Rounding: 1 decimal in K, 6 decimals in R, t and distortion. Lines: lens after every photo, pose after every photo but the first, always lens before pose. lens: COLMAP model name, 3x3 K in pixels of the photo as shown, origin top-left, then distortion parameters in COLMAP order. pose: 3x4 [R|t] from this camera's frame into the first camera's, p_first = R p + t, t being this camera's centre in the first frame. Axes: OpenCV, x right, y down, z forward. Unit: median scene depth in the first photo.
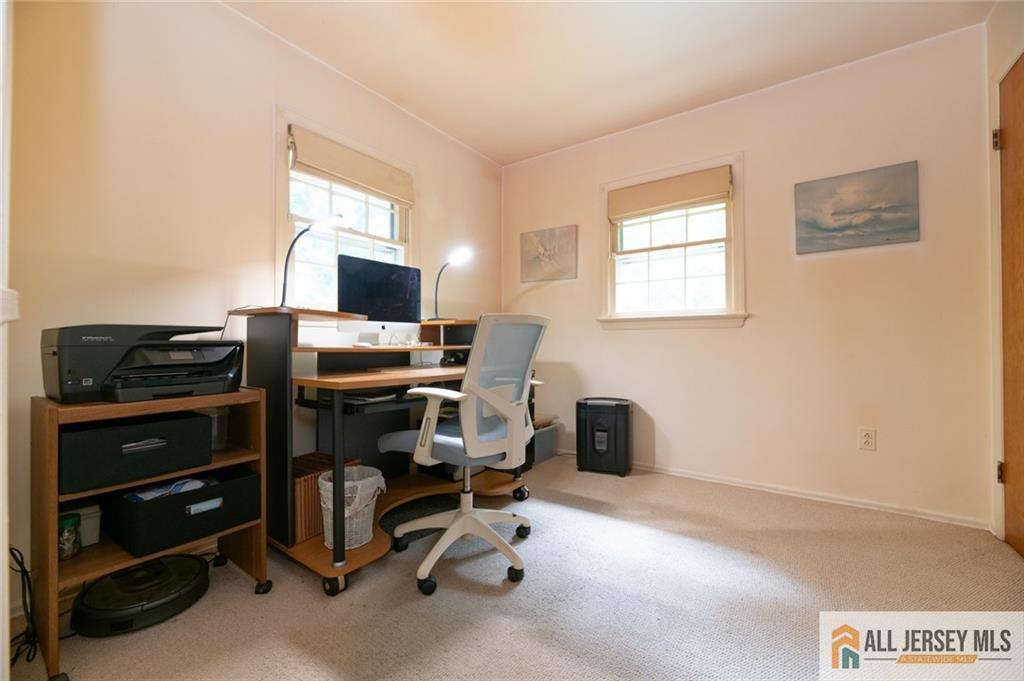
lens RADIAL K [[413.2, 0, 510.6], [0, 413.2, 337.4], [0, 0, 1]] dist [-0.003801, -0.000977]
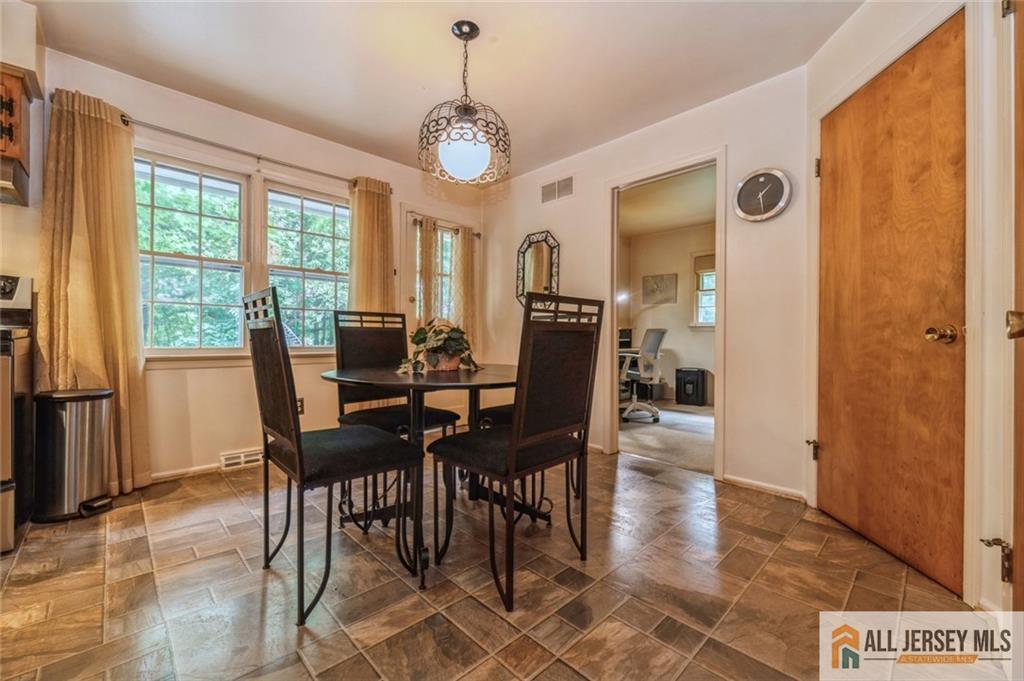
lens RADIAL K [[413.2, 0, 520.3], [0, 413.2, 334.8], [0, 0, 1]] dist [-0.003801, -0.000977]
pose [[0.983772, 0.010476, -0.179115, -0.197933], [-0.009744, 0.999940, 0.004966, -0.006209], [0.179156, -0.003140, 0.983816, -0.959551]]
